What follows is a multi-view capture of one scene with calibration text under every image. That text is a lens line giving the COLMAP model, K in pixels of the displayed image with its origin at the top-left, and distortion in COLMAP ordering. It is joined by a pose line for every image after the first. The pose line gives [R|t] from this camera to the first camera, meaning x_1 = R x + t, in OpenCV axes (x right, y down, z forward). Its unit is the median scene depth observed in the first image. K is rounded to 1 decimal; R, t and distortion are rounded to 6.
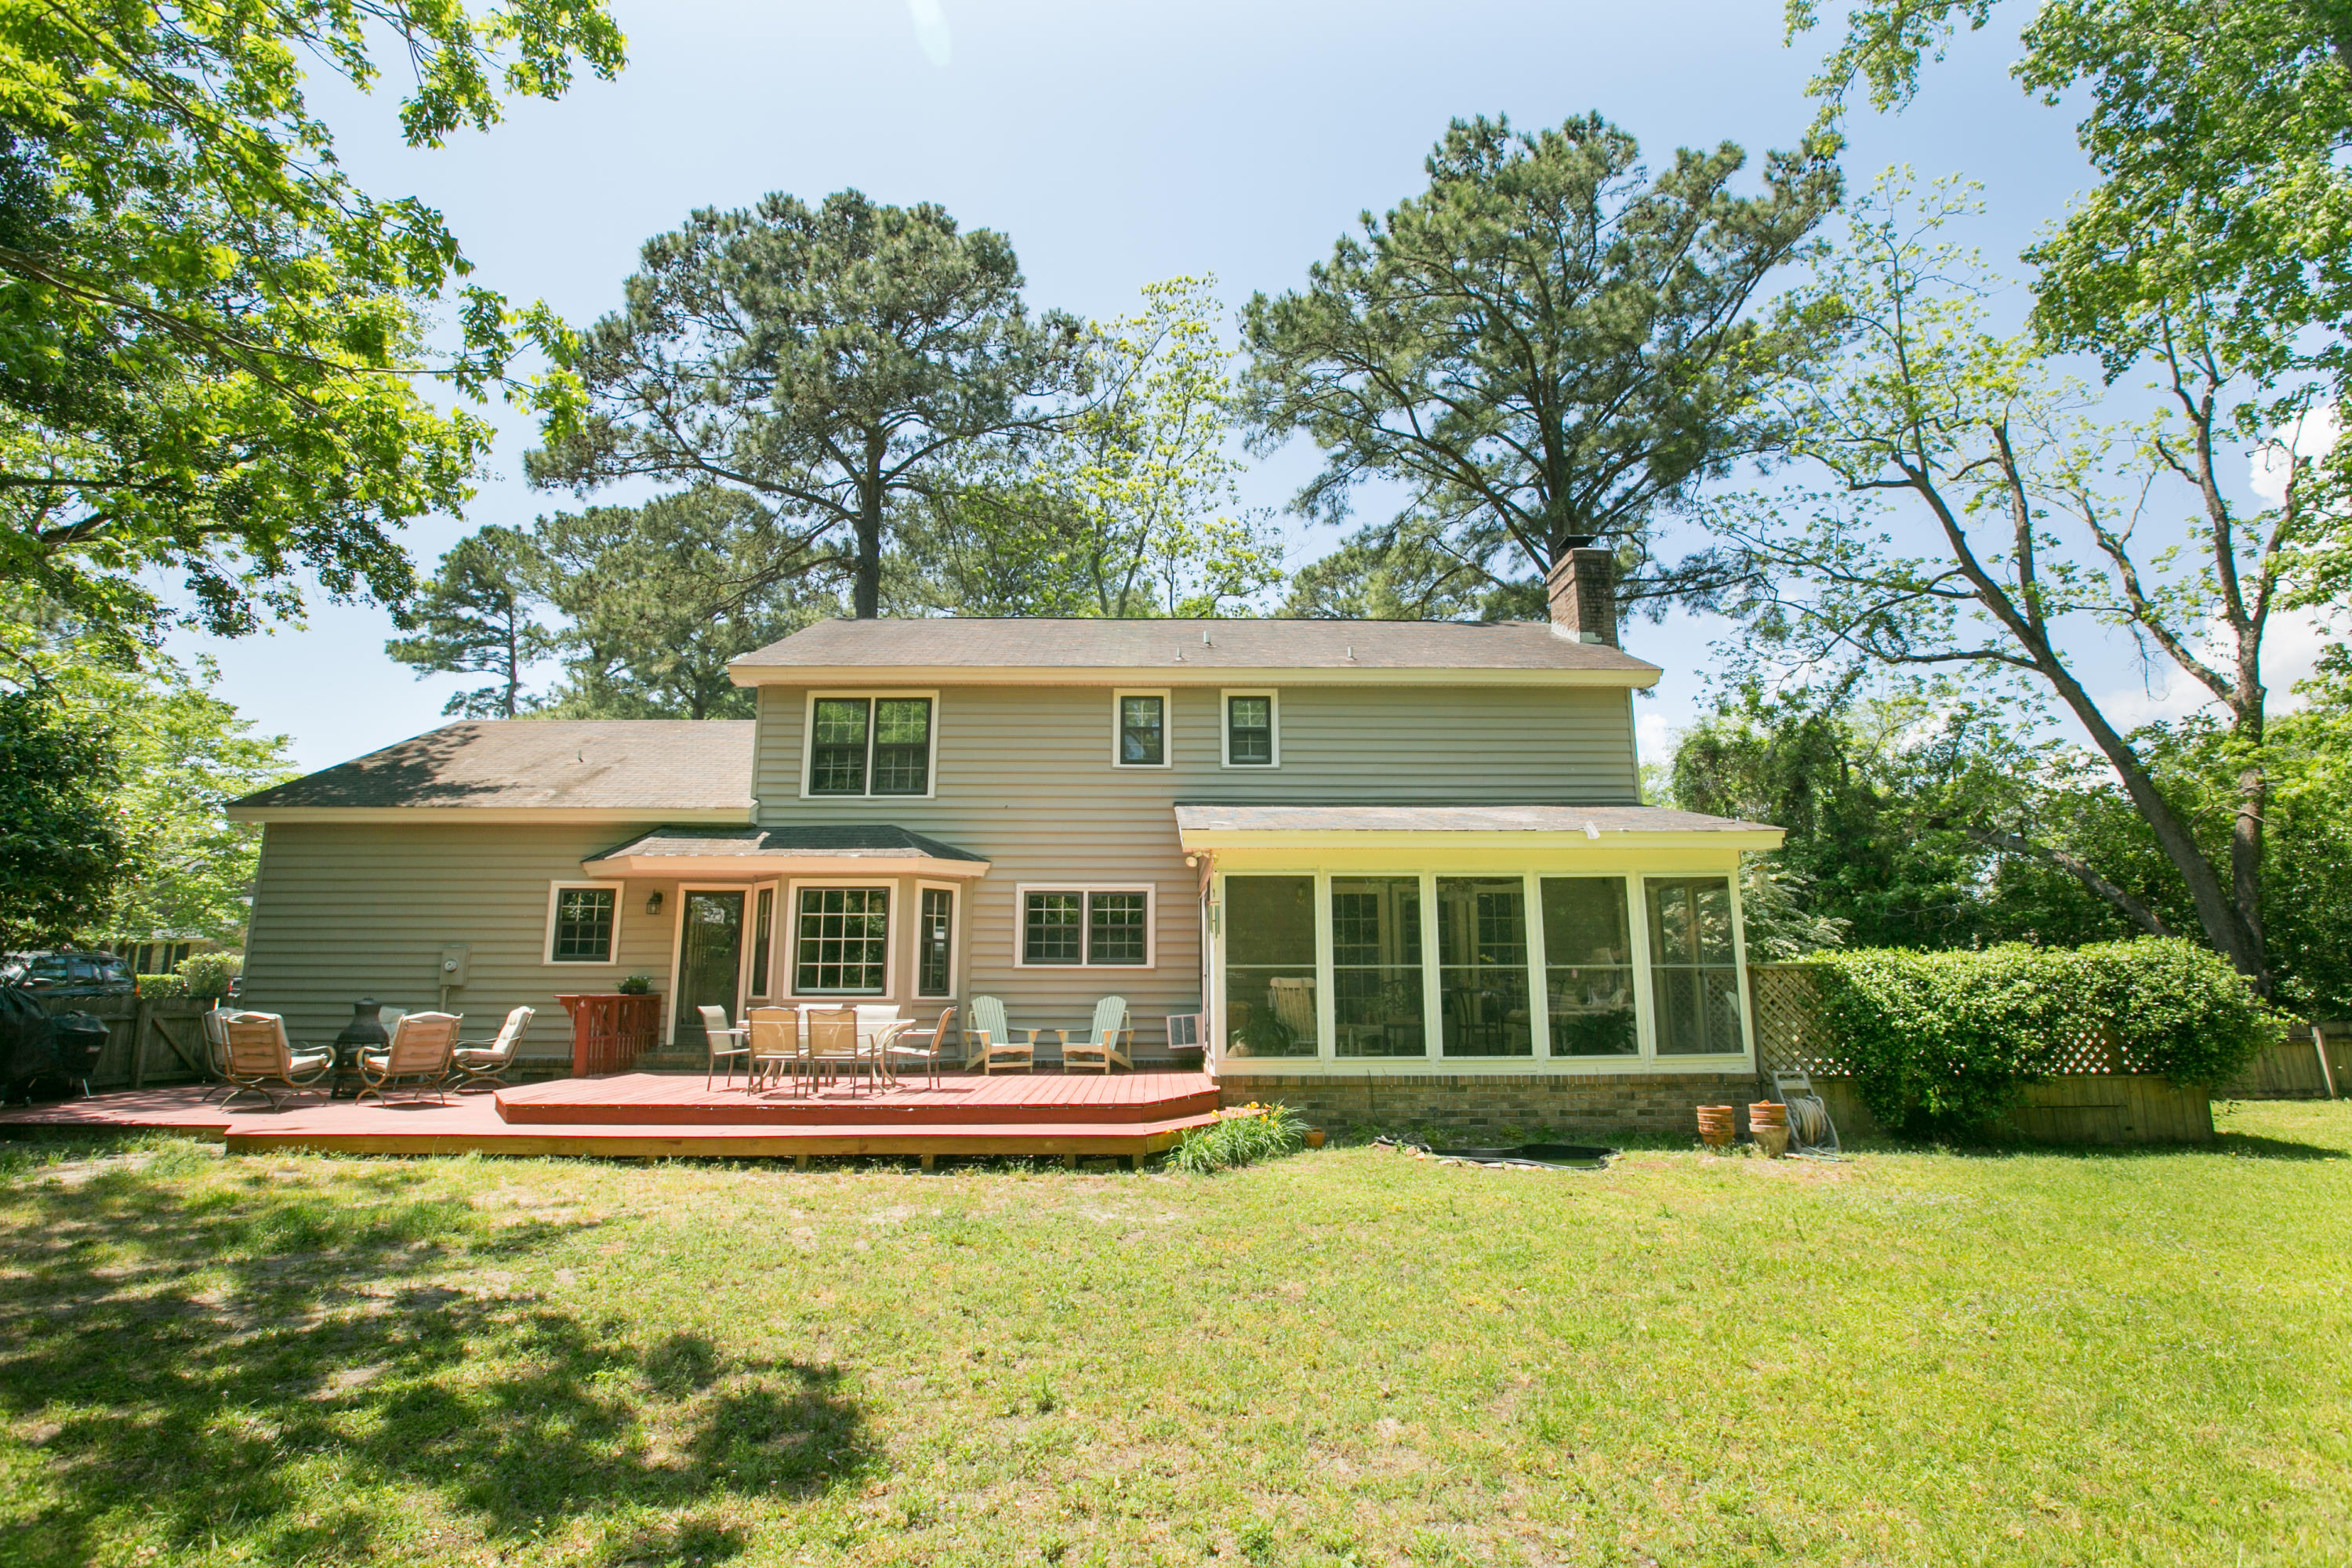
lens RADIAL K [[1074.5, 0, 1173.0], [0, 1074.5, 834.4], [0, 0, 1]] dist [-0.072888, 0.000275]
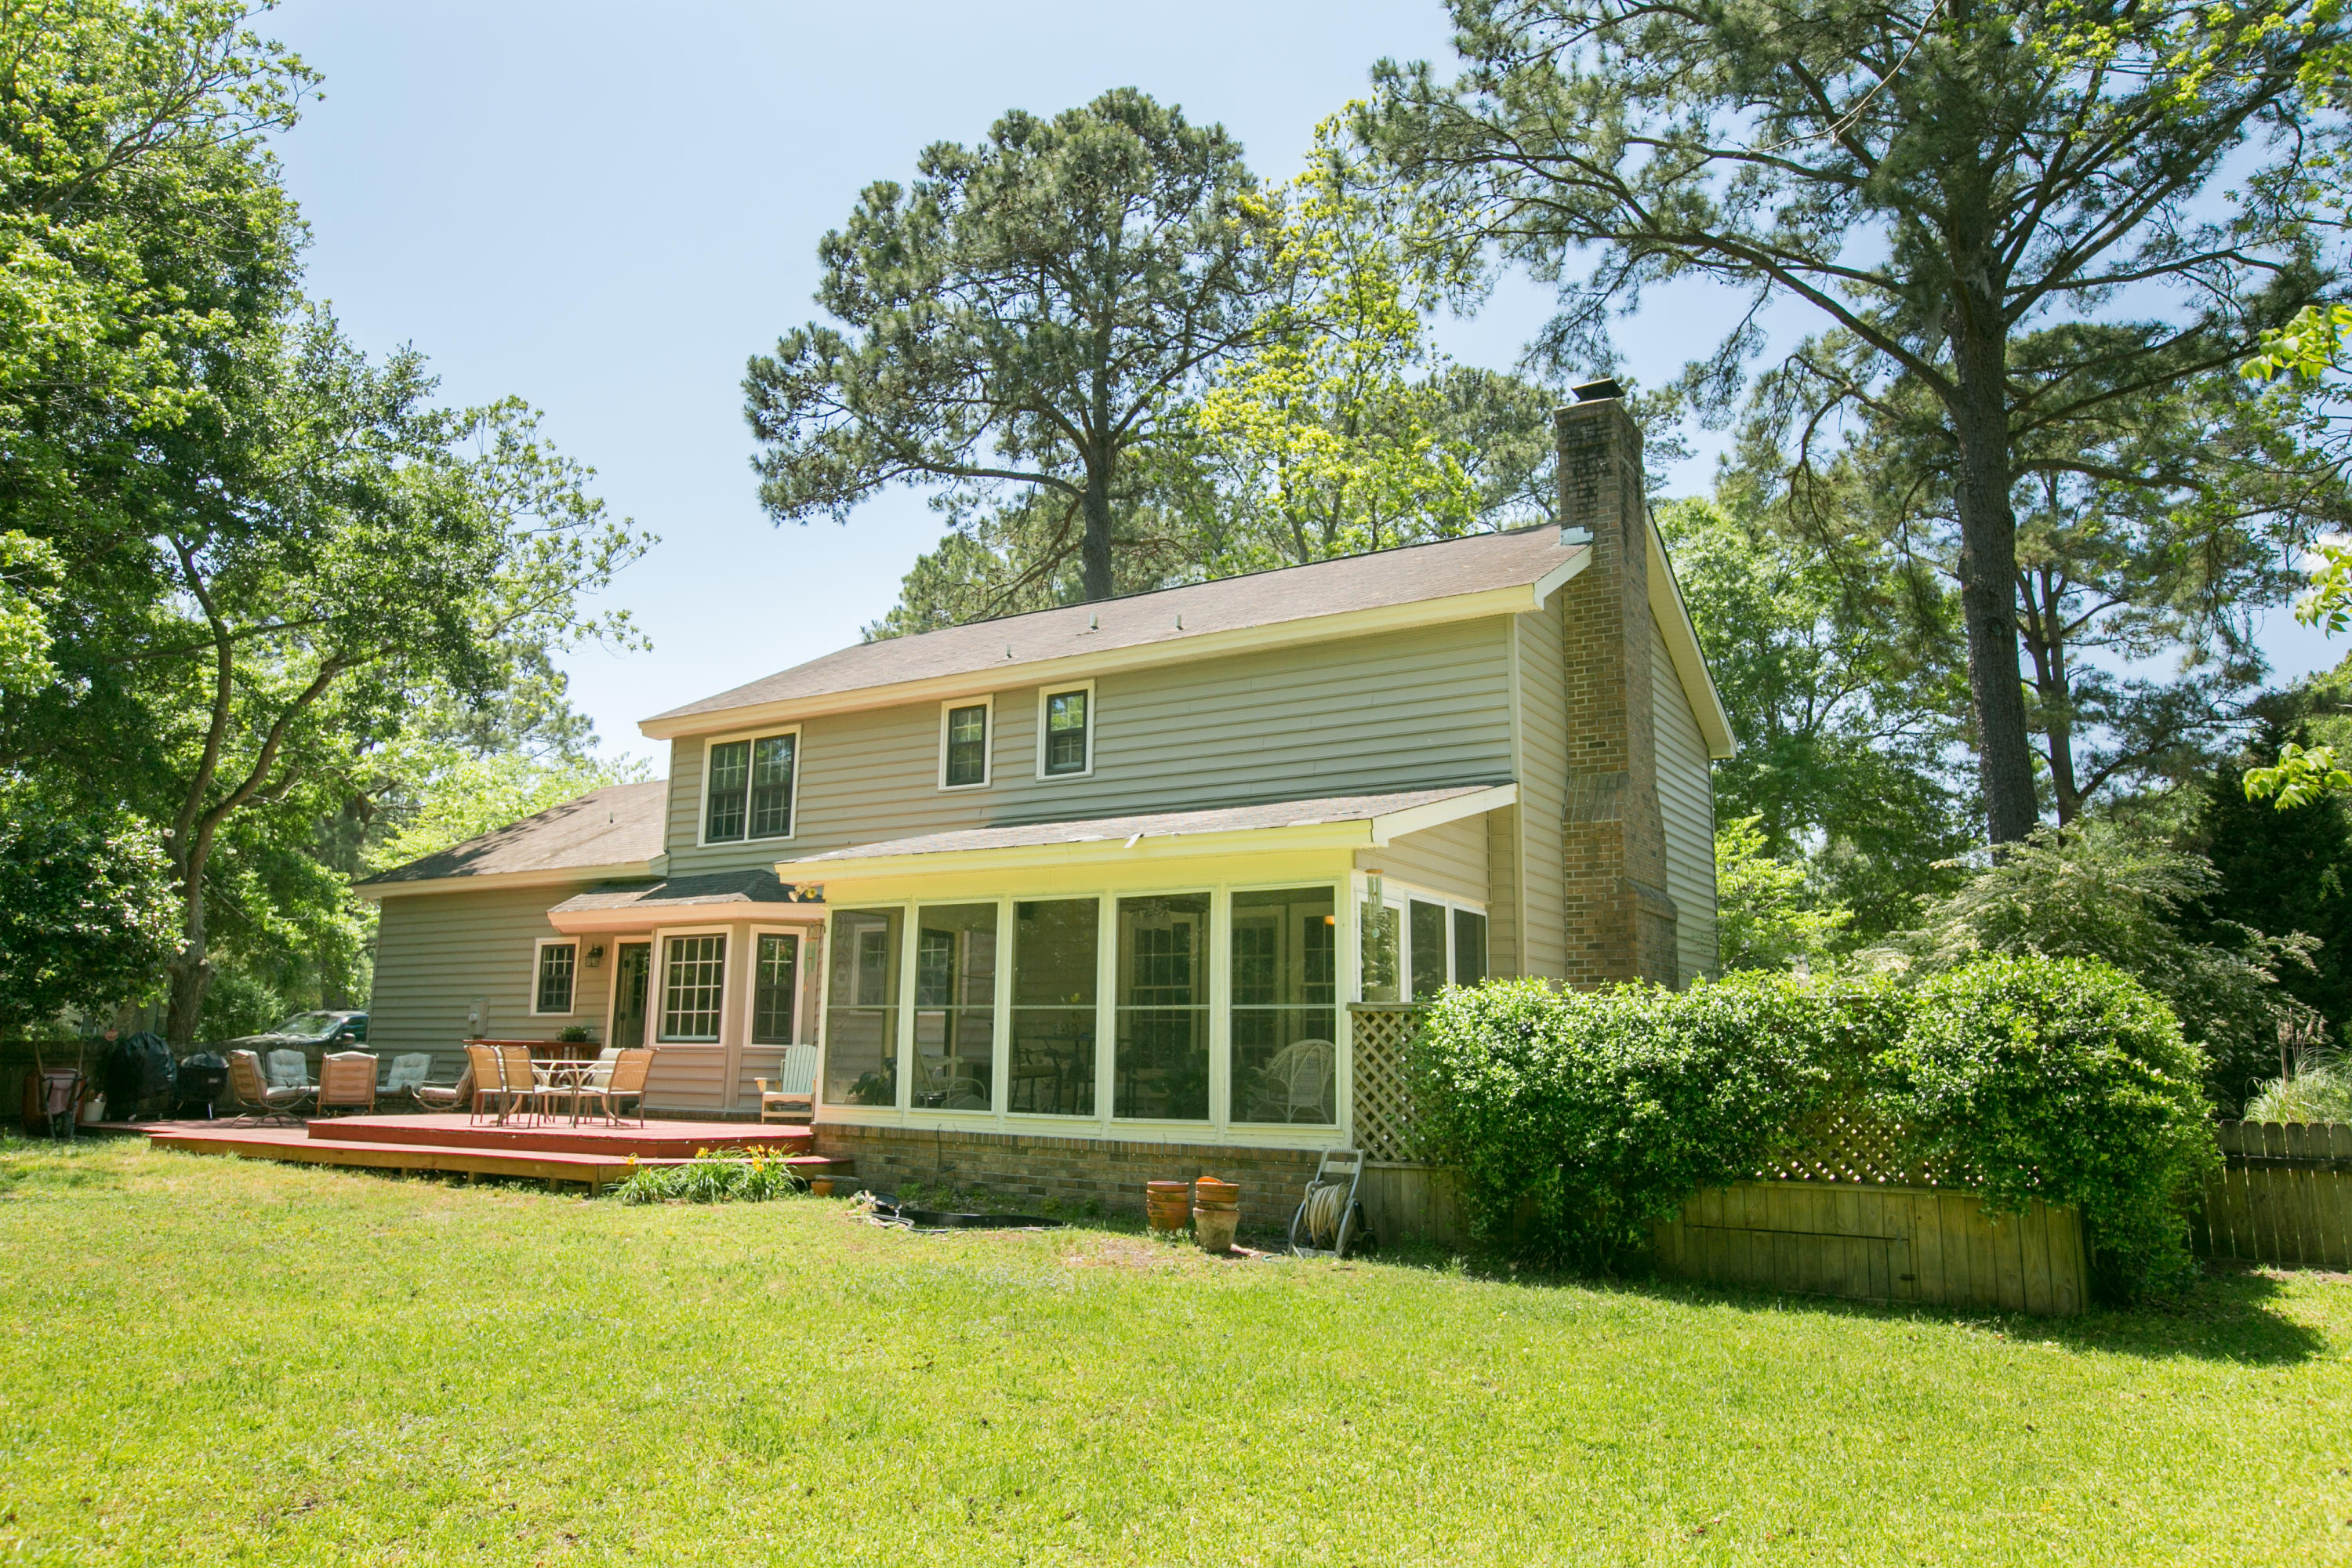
lens RADIAL K [[1522.9, 0, 1176.0], [0, 1522.9, 784.0], [0, 0, 1]] dist [-0.002698, -0.159701]
pose [[0.847571, -0.087768, -0.523375, 0.813026], [0.072253, 0.996130, -0.050039, 0.011480], [0.525741, 0.004596, 0.850632, 0.015166]]
